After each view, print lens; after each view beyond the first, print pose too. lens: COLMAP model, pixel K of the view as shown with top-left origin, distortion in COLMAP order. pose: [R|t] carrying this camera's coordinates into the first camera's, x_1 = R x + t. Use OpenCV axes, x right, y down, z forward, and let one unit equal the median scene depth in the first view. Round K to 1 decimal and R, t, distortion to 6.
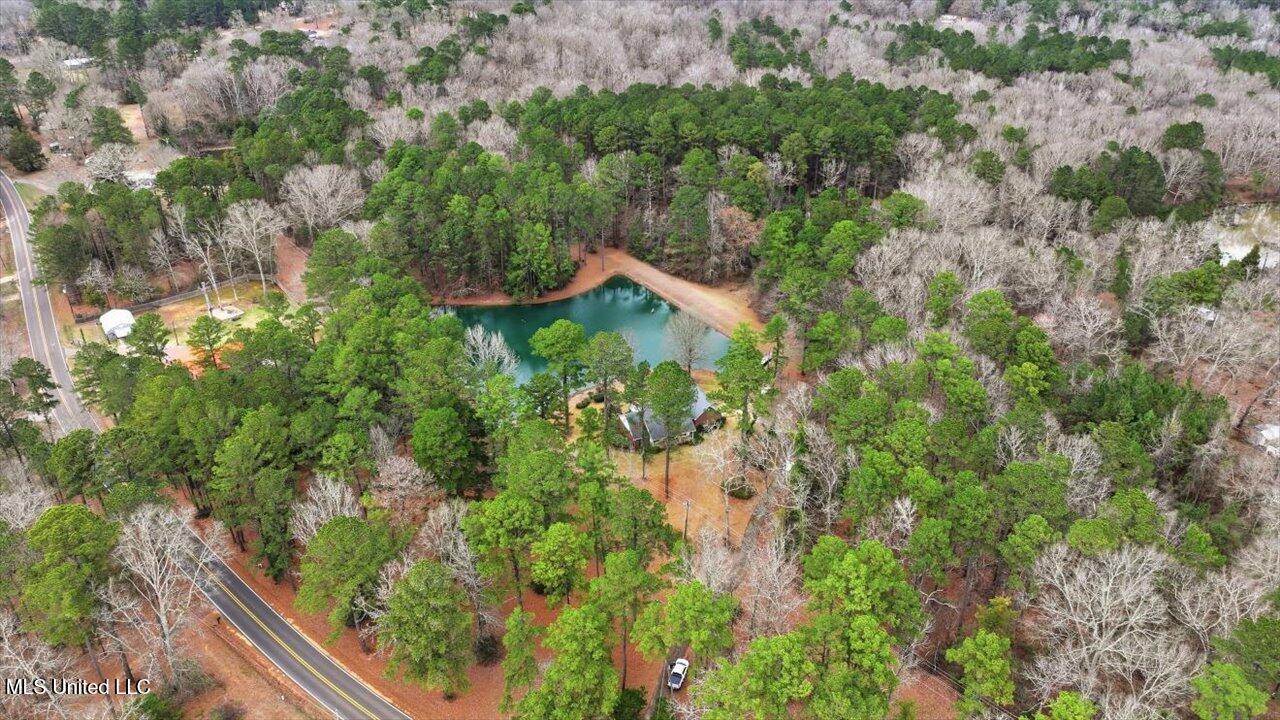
lens RADIAL K [[904.7, 0, 638.8], [0, 904.7, 360.7], [0, 0, 1]] dist [-0.006911, 0.027006]
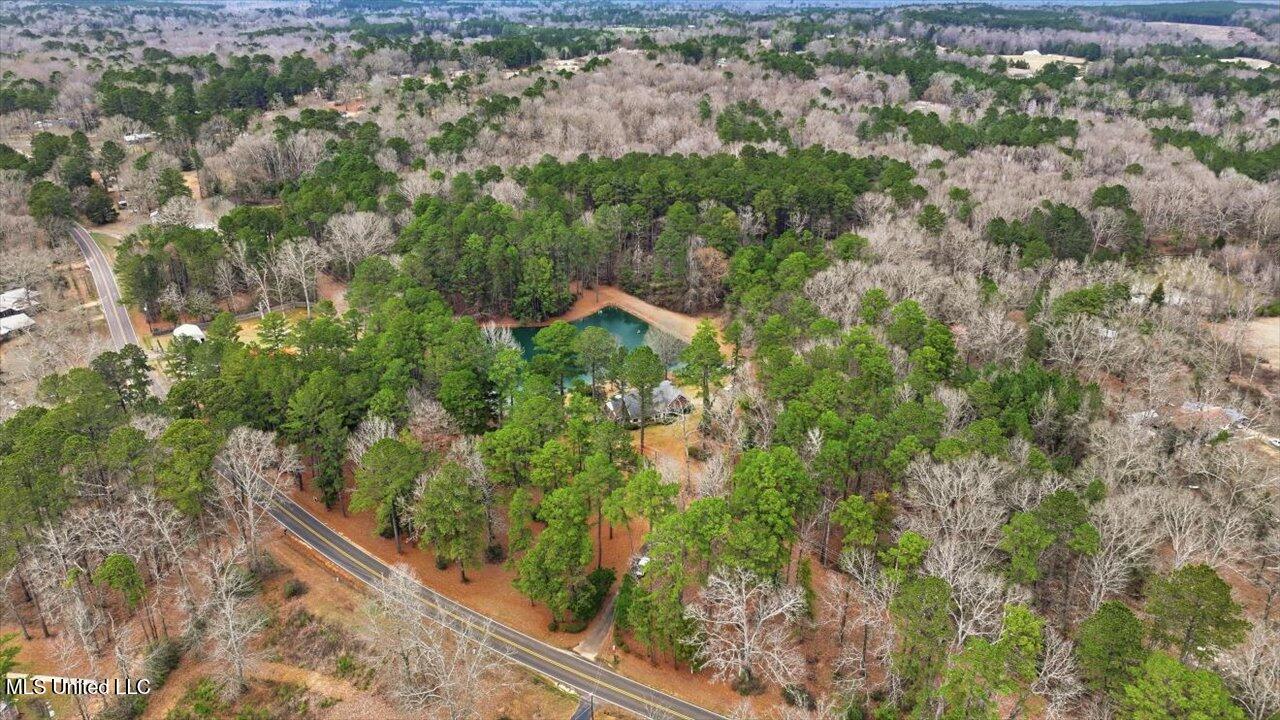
lens RADIAL K [[904.7, 0, 640.5], [0, 904.7, 362.1], [0, 0, 1]] dist [-0.006911, 0.027006]
pose [[0.999979, 0.003268, -0.005600, 0.023018], [-0.003769, 0.995754, -0.091975, 0.085807], [0.005276, 0.091994, 0.995746, -0.153635]]
